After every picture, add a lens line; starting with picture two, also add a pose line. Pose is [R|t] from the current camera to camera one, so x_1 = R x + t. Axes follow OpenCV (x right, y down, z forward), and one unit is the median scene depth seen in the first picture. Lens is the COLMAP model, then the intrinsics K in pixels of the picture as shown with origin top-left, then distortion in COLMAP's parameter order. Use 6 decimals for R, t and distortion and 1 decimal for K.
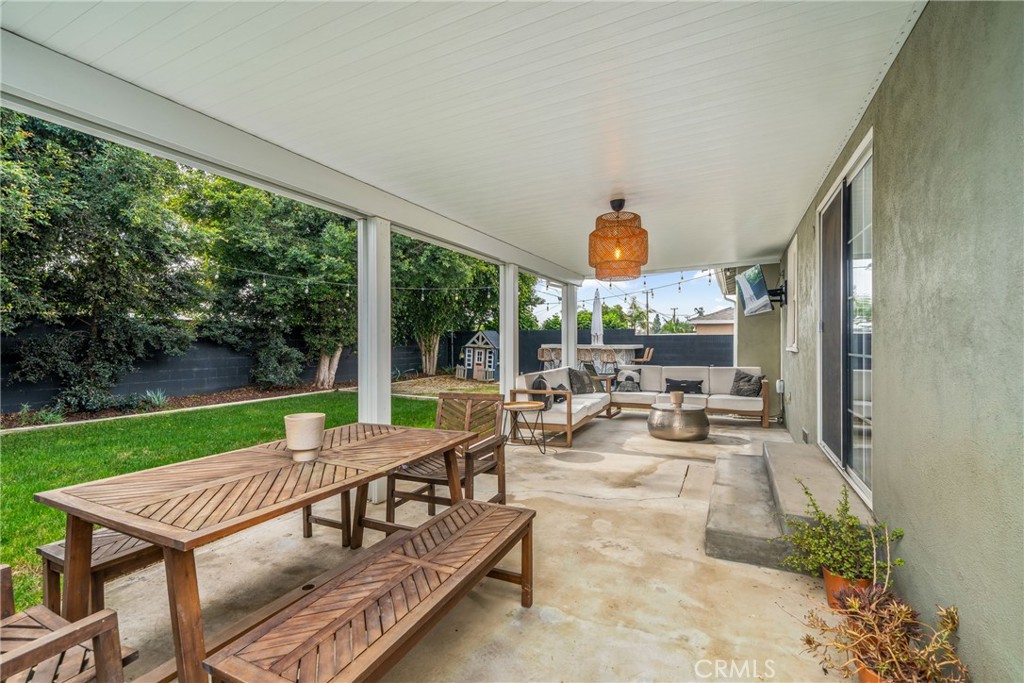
lens RADIAL K [[447.9, 0, 509.3], [0, 447.9, 340.6], [0, 0, 1]] dist [-0.000441, -0.000014]
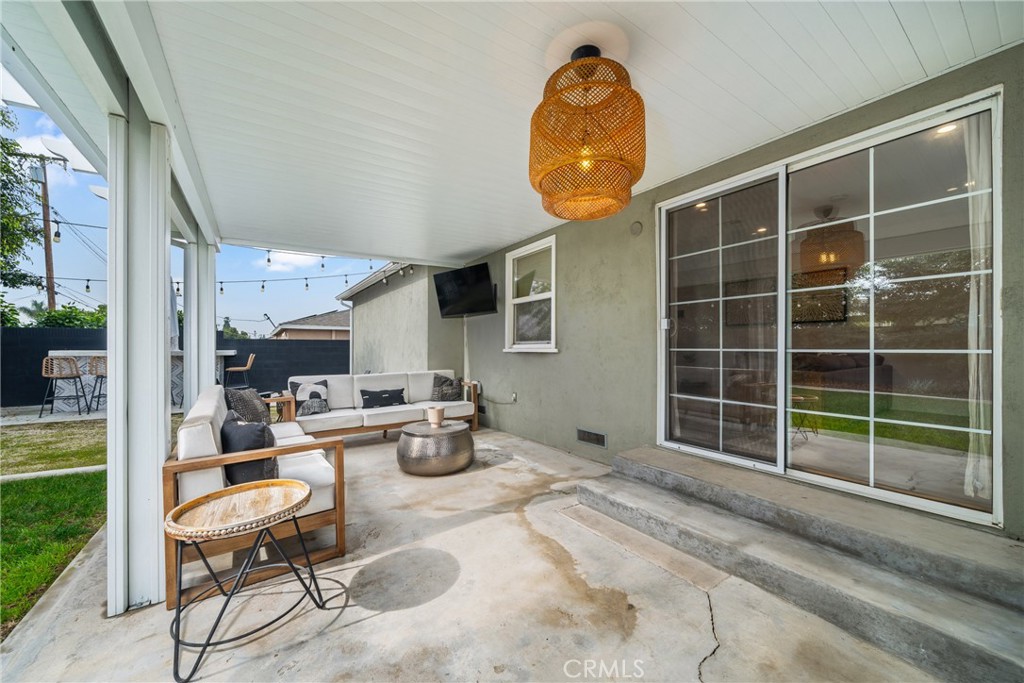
lens RADIAL K [[375.1, 0, 508.1], [0, 375.1, 345.0], [0, 0, 1]] dist [0.002490, 0.000161]
pose [[0.509436, 0.005829, 0.860489, -0.044548], [0.000478, 0.999975, -0.007057, 0.005217], [-0.860509, 0.004006, 0.509420, 0.226760]]
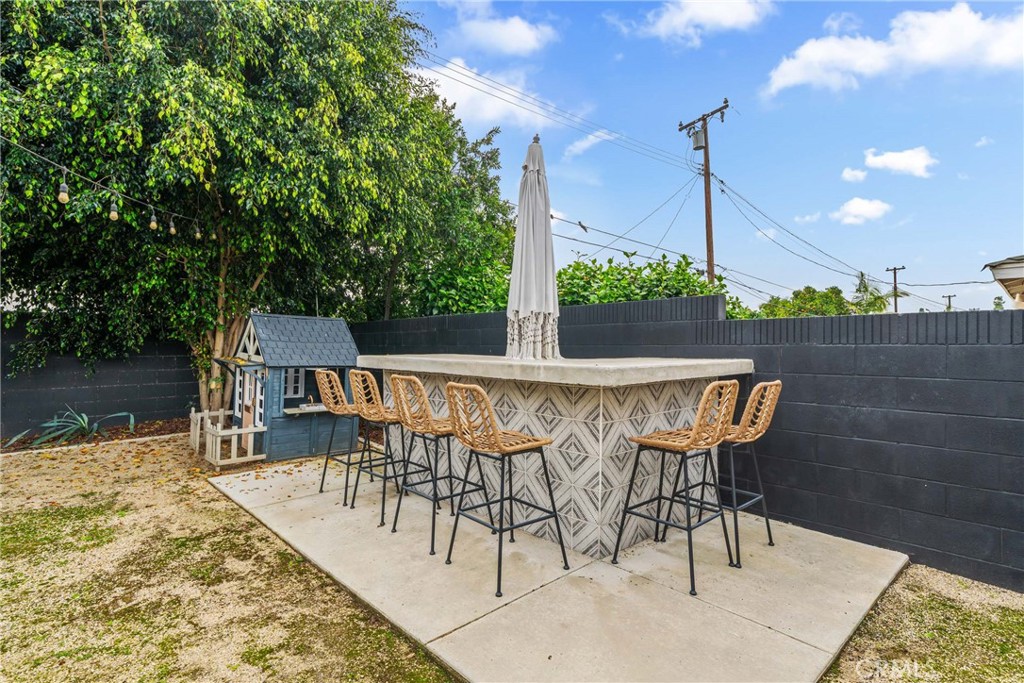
lens RADIAL K [[498.7, 0, 512.8], [0, 498.7, 341.9], [0, 0, 1]] dist [-0.000735, -0.000101]
pose [[0.933261, 0.003745, -0.359181, 0.290180], [-0.004501, 0.999989, -0.001269, 0.000719], [0.359172, 0.002801, 0.933267, 0.745869]]
